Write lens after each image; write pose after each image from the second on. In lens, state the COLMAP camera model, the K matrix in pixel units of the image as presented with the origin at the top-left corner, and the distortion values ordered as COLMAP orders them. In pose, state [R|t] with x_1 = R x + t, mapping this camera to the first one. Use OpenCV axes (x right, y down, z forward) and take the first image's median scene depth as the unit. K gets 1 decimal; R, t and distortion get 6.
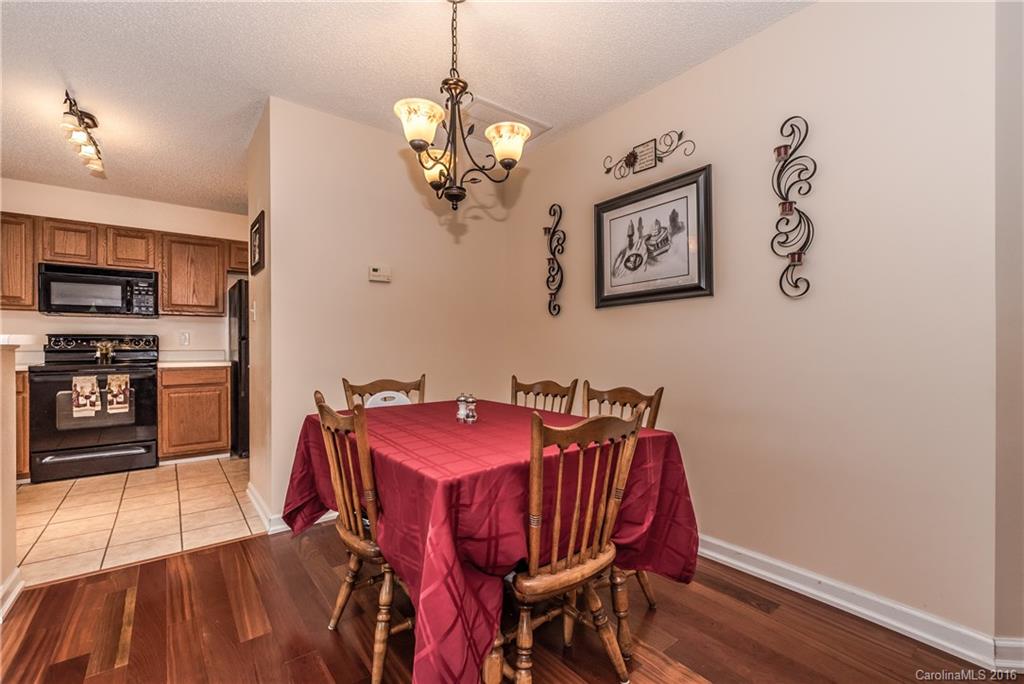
lens RADIAL K [[448.5, 0, 505.1], [0, 448.5, 347.0], [0, 0, 1]] dist [0.000246, 0.000415]
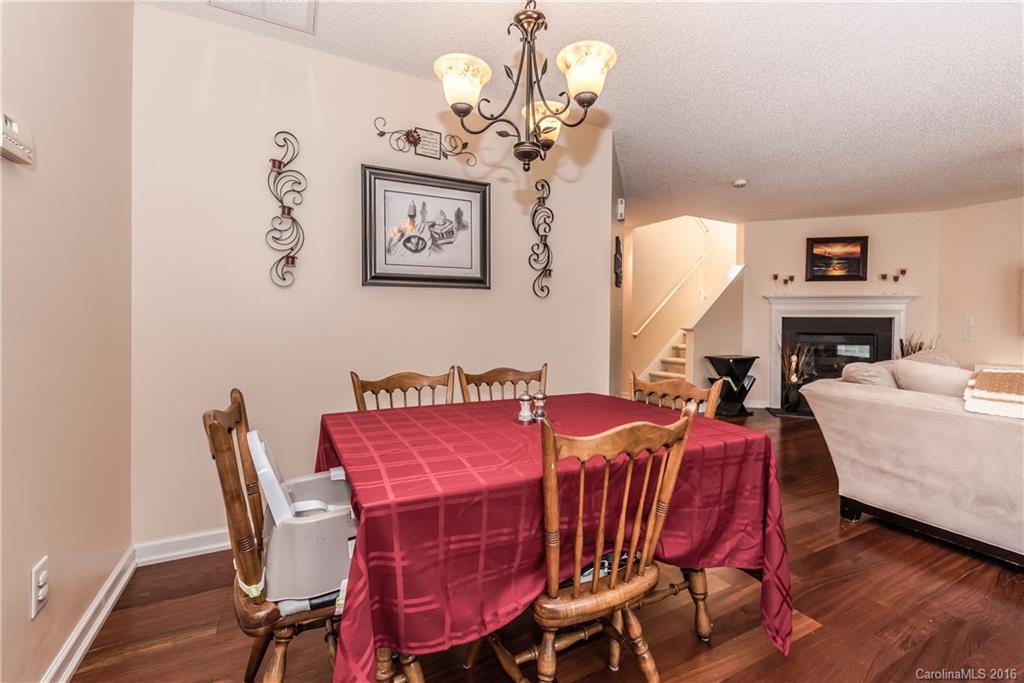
lens RADIAL K [[439.7, 0, 515.6], [0, 439.7, 334.8], [0, 0, 1]] dist [-0.010982, -0.000071]
pose [[0.160659, -0.022311, 0.986758, -0.469325], [-0.004828, 0.999715, 0.023390, -0.010117], [-0.986998, -0.008522, 0.160506, 0.461825]]
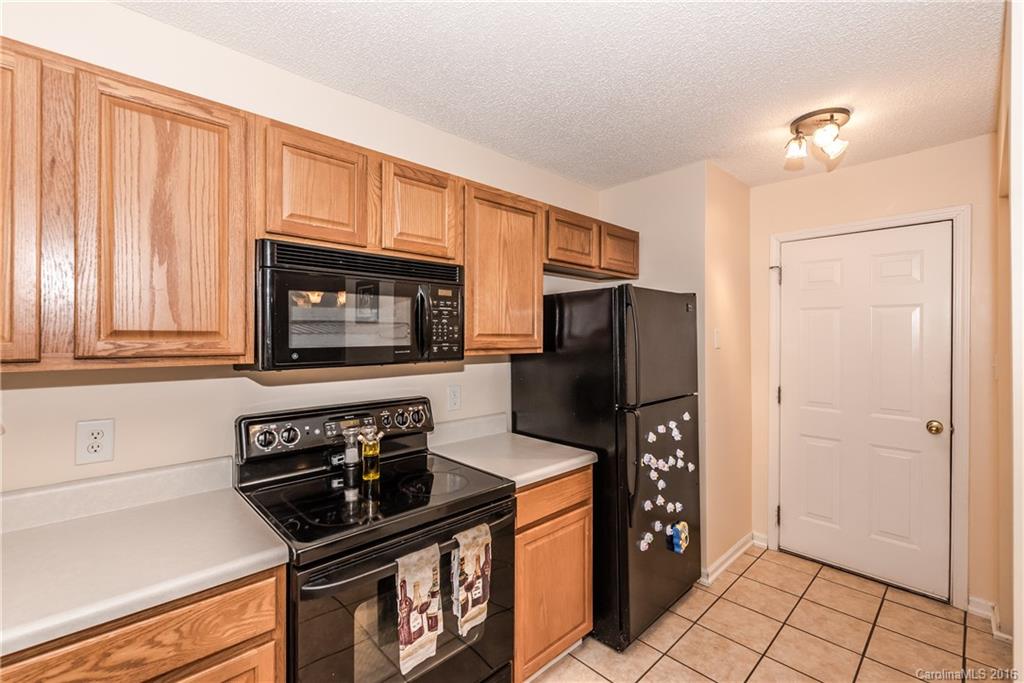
lens RADIAL K [[438.6, 0, 494.0], [0, 438.6, 336.7], [0, 0, 1]] dist [-0.001676, -0.000142]
pose [[0.994562, 0.001438, 0.104141, -0.896707], [-0.001301, 0.999998, -0.001388, -0.107217], [-0.104142, 0.001245, 0.994562, 0.627876]]
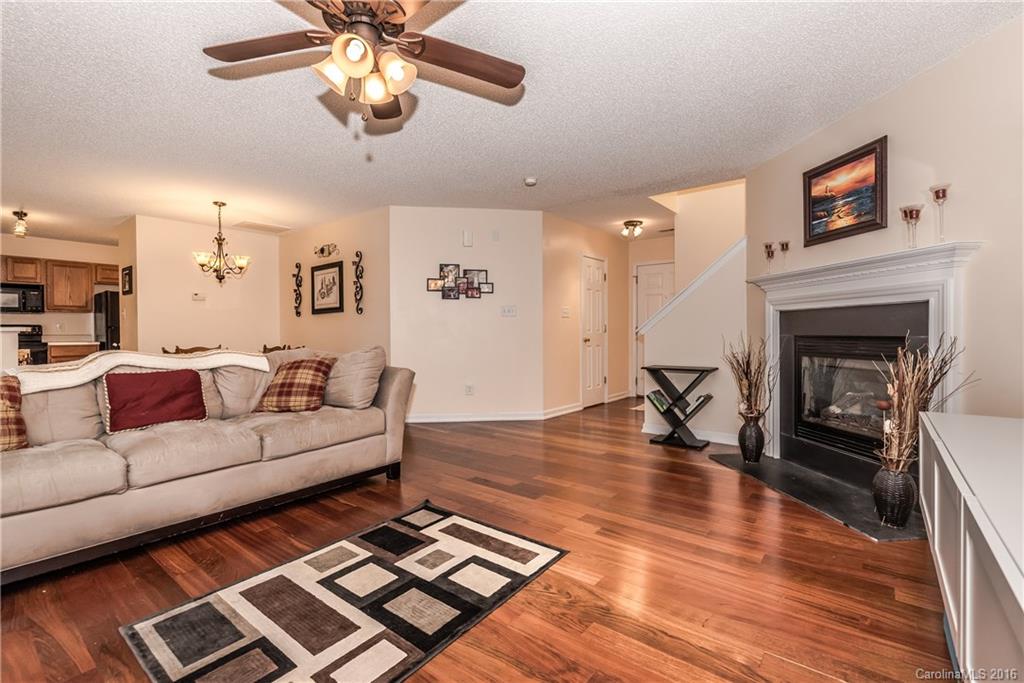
lens RADIAL K [[447.3, 0, 512.0], [0, 447.3, 341.5], [0, 0, 1]] dist [-0.000297, -0.000104]
pose [[0.963278, -0.005426, 0.268452, 0.446503], [0.001287, 0.999878, 0.015593, 0.010523], [-0.268504, -0.014674, 0.963167, -1.099330]]
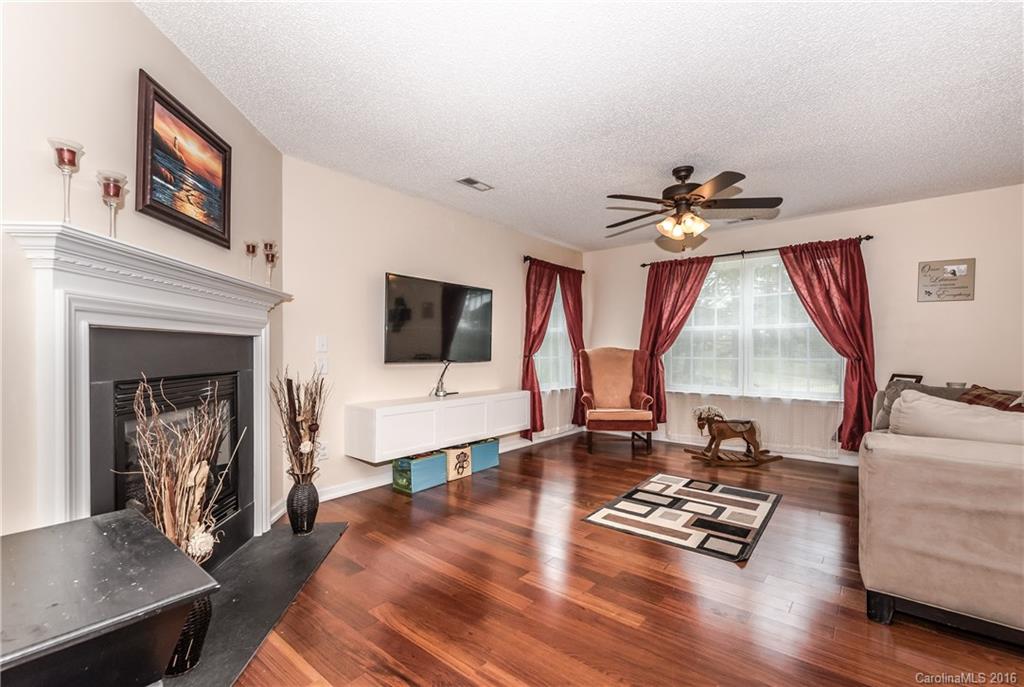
lens RADIAL K [[447.1, 0, 516.7], [0, 447.1, 352.0], [0, 0, 1]] dist [0.000041, -0.000015]
pose [[-0.963000, -0.001091, -0.269501, 1.037669], [-0.004579, 0.999914, 0.012314, -0.026251], [0.269464, 0.013093, -0.962921, 0.259902]]
